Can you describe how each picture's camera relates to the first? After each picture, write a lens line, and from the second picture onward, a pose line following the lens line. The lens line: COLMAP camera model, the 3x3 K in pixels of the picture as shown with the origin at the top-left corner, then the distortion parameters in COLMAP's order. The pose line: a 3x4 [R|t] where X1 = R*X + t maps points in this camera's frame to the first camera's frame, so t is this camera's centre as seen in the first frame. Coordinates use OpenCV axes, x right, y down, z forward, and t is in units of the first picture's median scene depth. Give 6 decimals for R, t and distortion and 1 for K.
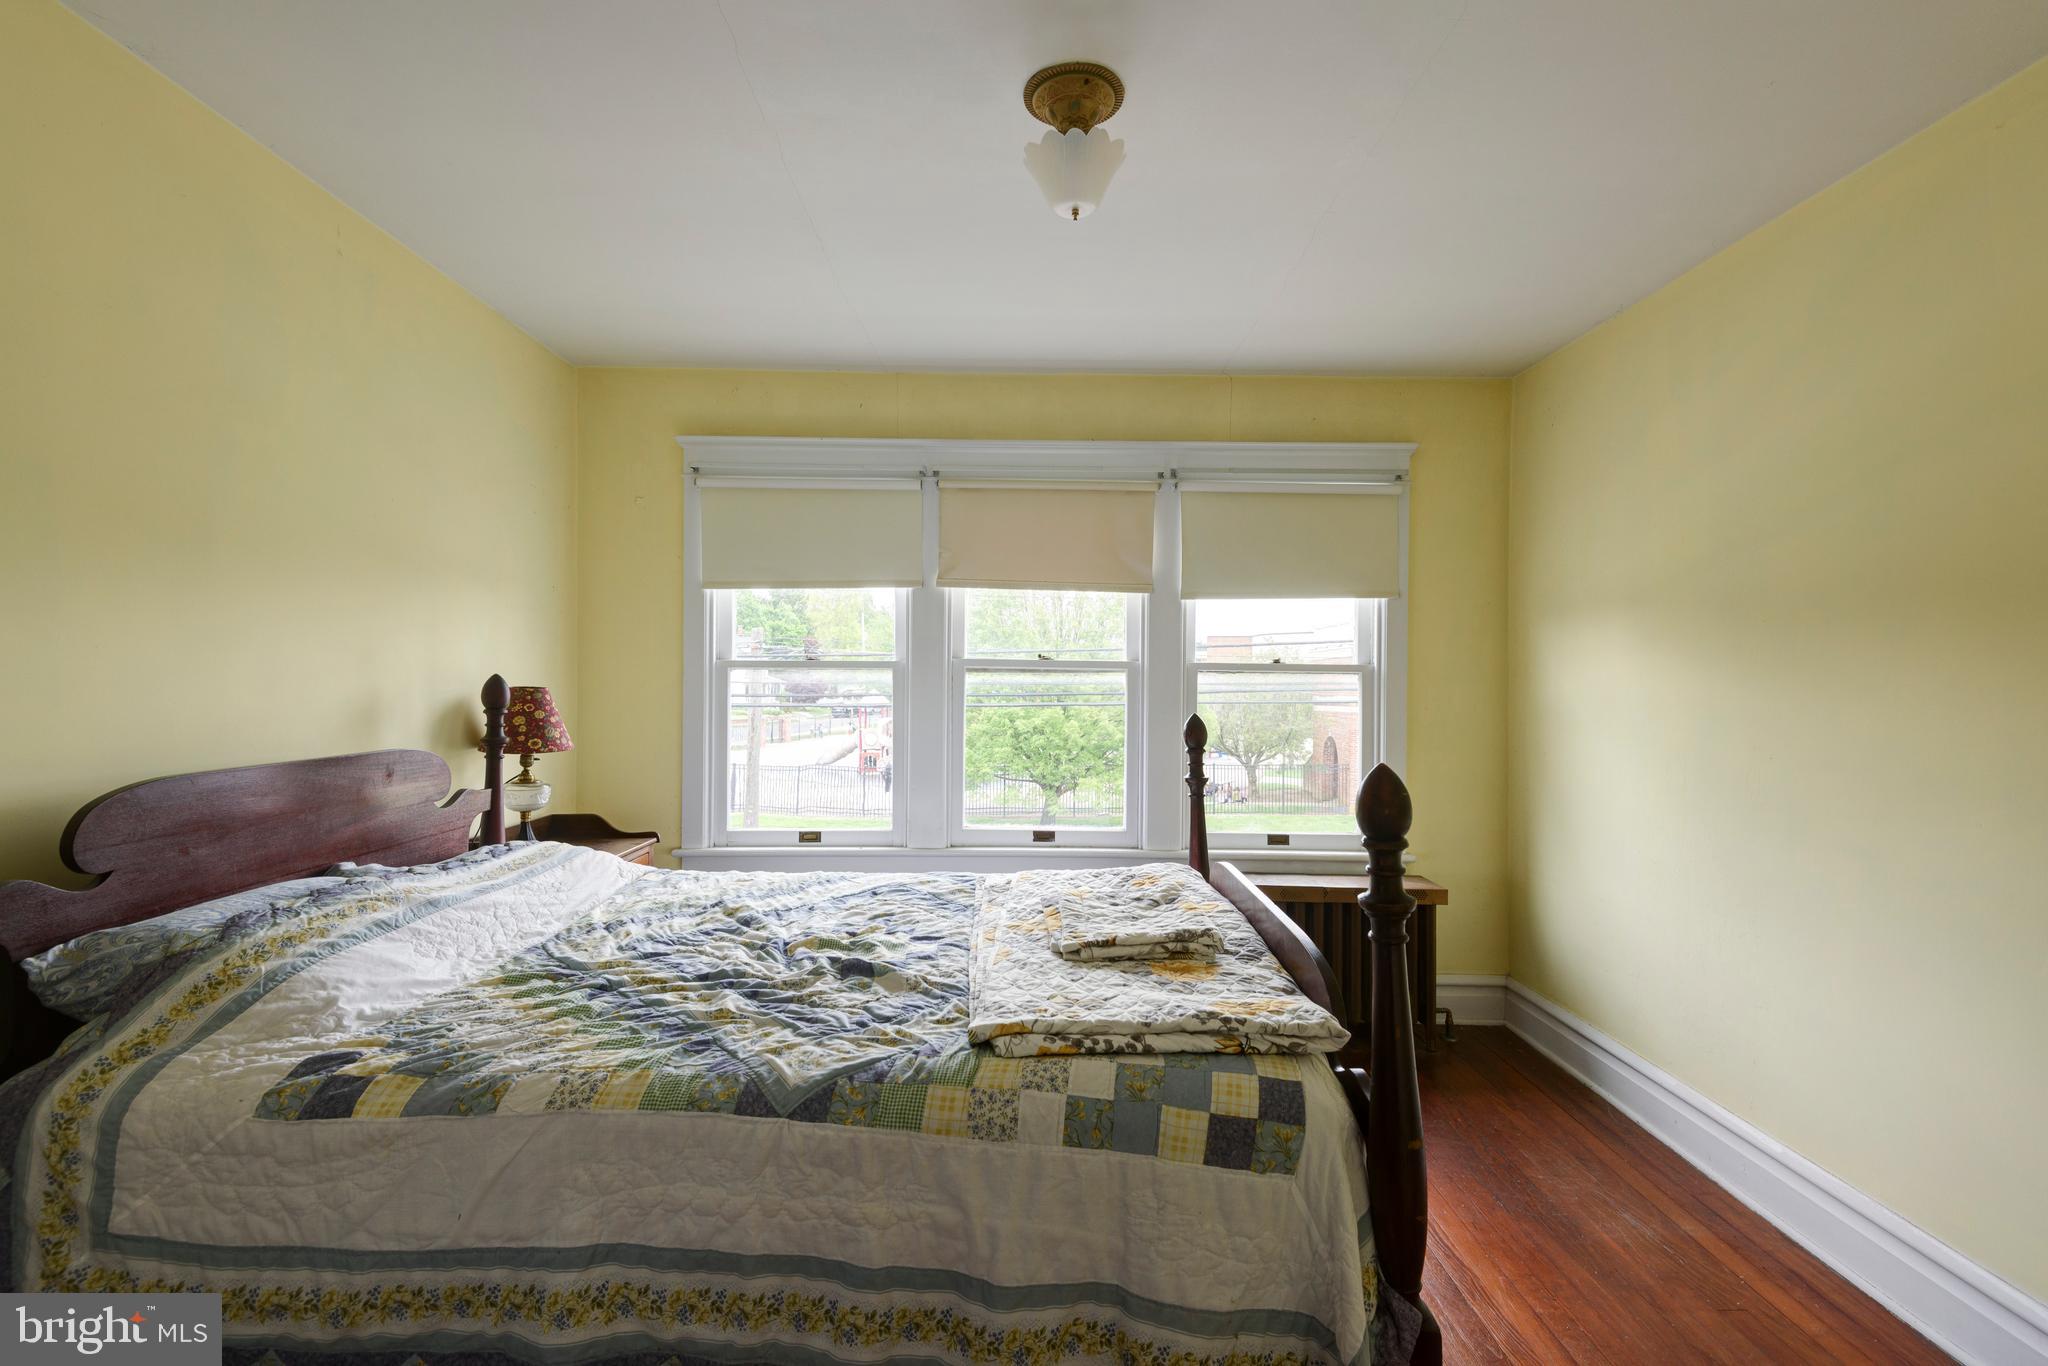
lens RADIAL K [[938.9, 0, 1023.1], [0, 938.9, 690.1], [0, 0, 1]] dist [-0.006423, -0.000391]
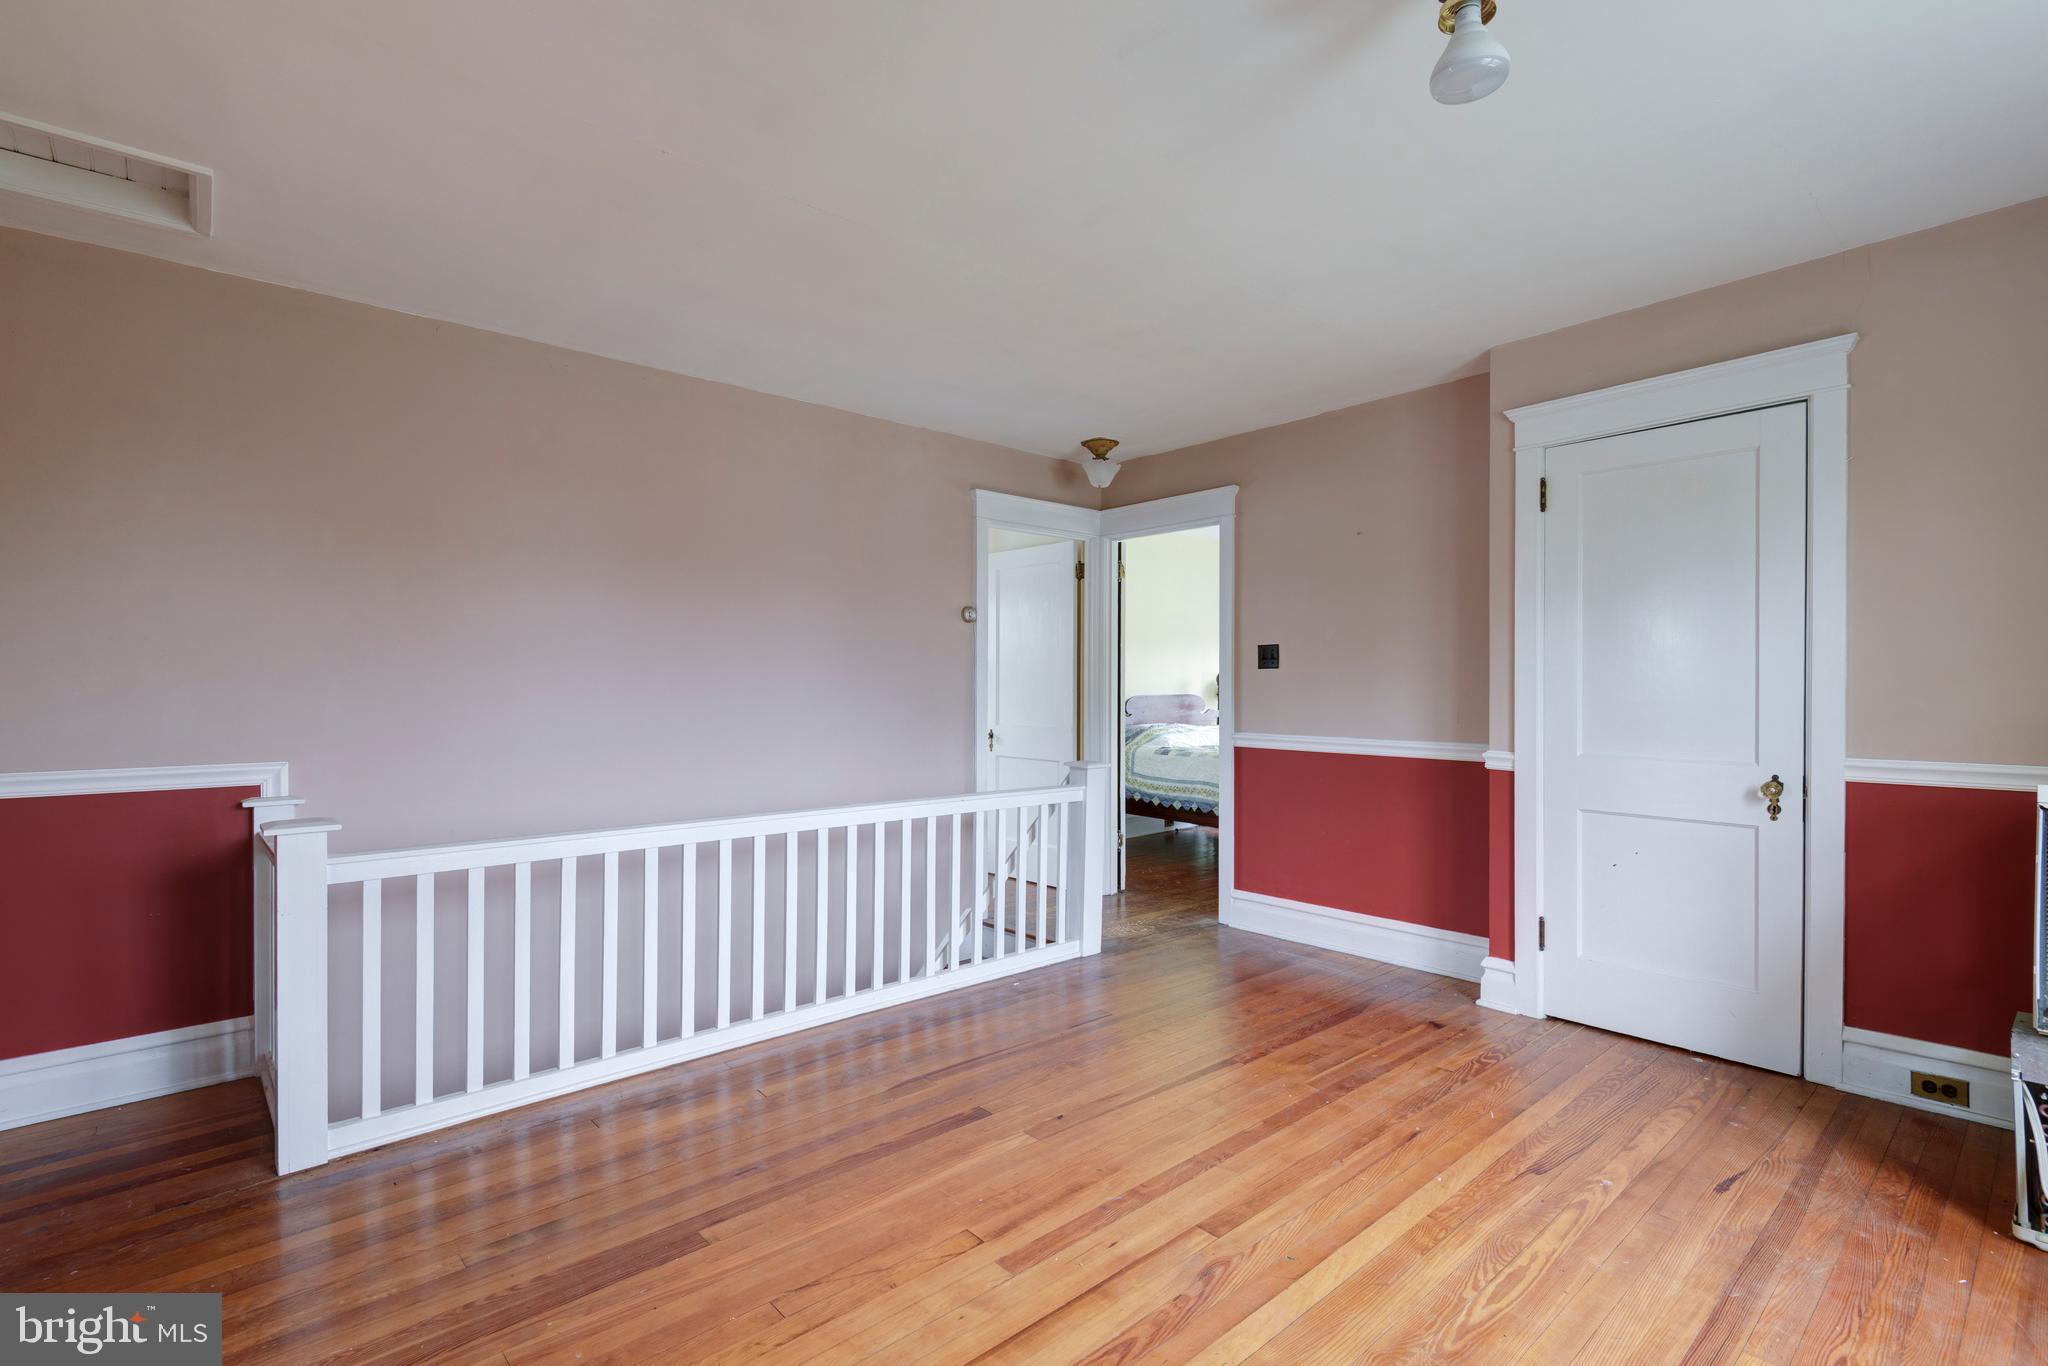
lens RADIAL K [[938.9, 0, 1029.9], [0, 938.9, 686.8], [0, 0, 1]] dist [-0.006423, -0.000391]
pose [[0.653665, -0.009676, -0.756722, 2.654771], [0.007460, 0.999952, -0.006342, 0.091258], [0.756747, -0.001500, 0.653706, -2.908605]]
